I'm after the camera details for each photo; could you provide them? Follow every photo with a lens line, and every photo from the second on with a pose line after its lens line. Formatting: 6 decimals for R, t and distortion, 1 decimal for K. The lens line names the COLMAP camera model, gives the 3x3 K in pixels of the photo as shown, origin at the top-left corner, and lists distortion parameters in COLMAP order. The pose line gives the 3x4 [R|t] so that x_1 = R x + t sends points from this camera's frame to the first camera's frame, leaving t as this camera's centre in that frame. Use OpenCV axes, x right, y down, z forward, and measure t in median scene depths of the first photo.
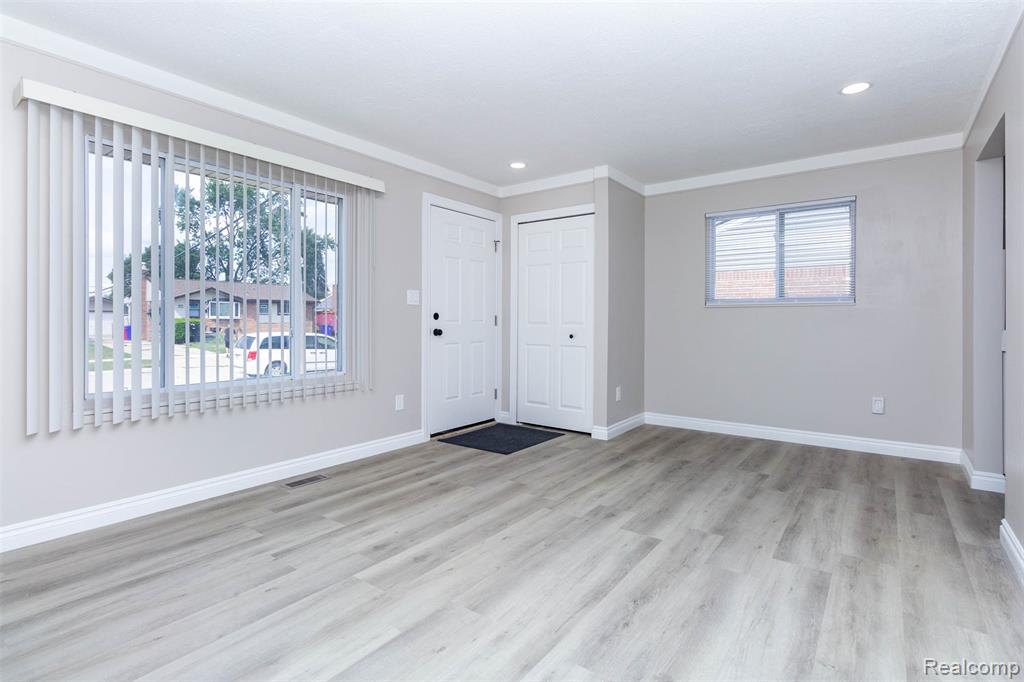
lens RADIAL K [[497.2, 0, 510.8], [0, 497.2, 316.7], [0, 0, 1]] dist [-0.000849, 0.000003]
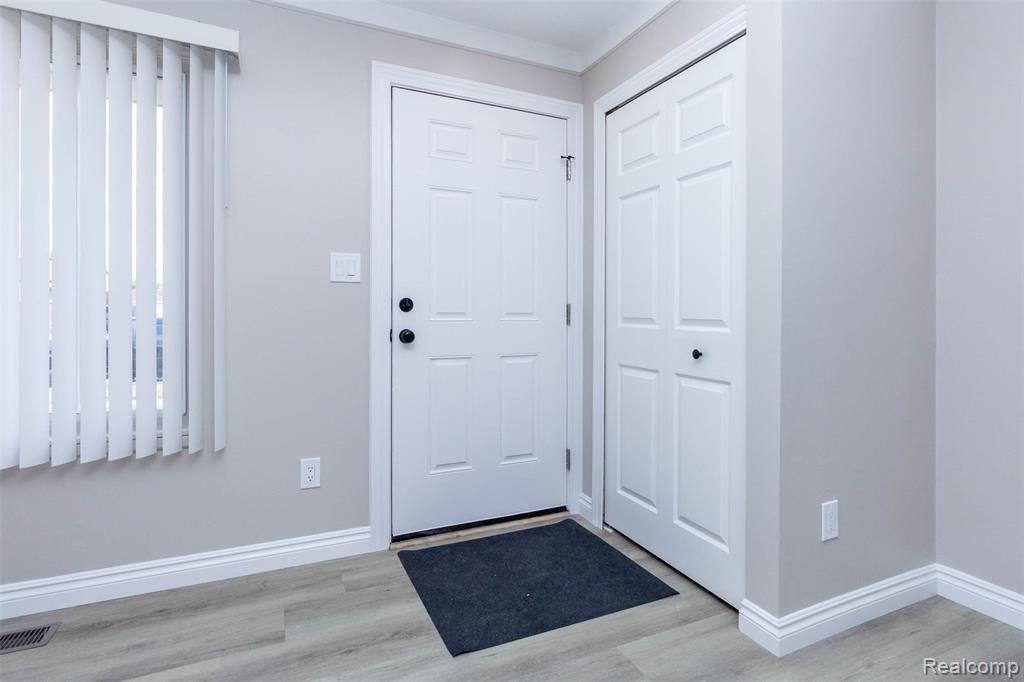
lens RADIAL K [[526.2, 0, 515.9], [0, 526.2, 309.5], [0, 0, 1]] dist [0.001881, 0.000703]
pose [[0.881476, 0.001102, -0.472228, 0.278711], [-0.002047, 0.999997, -0.001487, 0.005622], [0.472225, 0.002277, 0.881475, 0.790054]]
